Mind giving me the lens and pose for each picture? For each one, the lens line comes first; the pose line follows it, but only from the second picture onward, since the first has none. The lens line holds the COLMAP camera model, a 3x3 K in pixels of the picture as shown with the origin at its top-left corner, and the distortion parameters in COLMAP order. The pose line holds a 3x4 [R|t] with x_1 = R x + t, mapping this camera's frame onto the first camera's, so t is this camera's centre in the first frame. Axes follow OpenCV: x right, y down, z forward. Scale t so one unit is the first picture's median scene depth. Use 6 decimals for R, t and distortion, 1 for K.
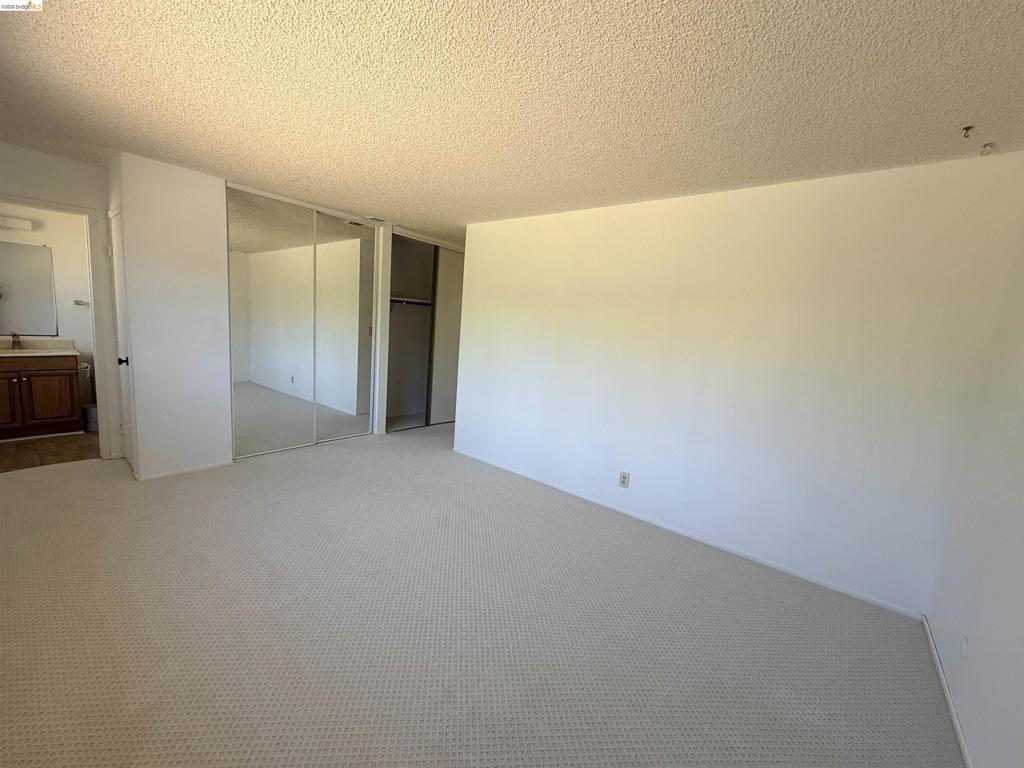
lens RADIAL K [[408.7, 0, 510.4], [0, 408.7, 382.8], [0, 0, 1]] dist [-0.001049, 0.000029]
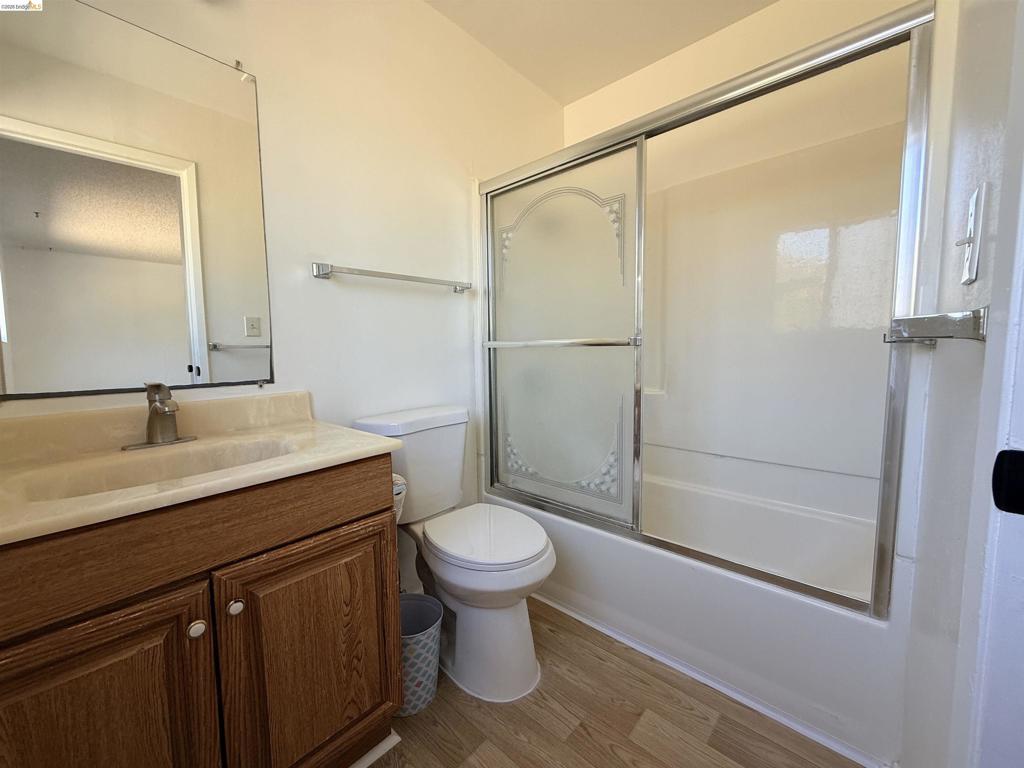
lens RADIAL K [[408.7, 0, 512.7], [0, 408.7, 380.3], [0, 0, 1]] dist [-0.001049, 0.000029]
pose [[0.995600, -0.075488, -0.055513, -0.990096], [0.072184, 0.995628, -0.059284, -0.092649], [0.059745, 0.055016, 0.996696, 0.768049]]
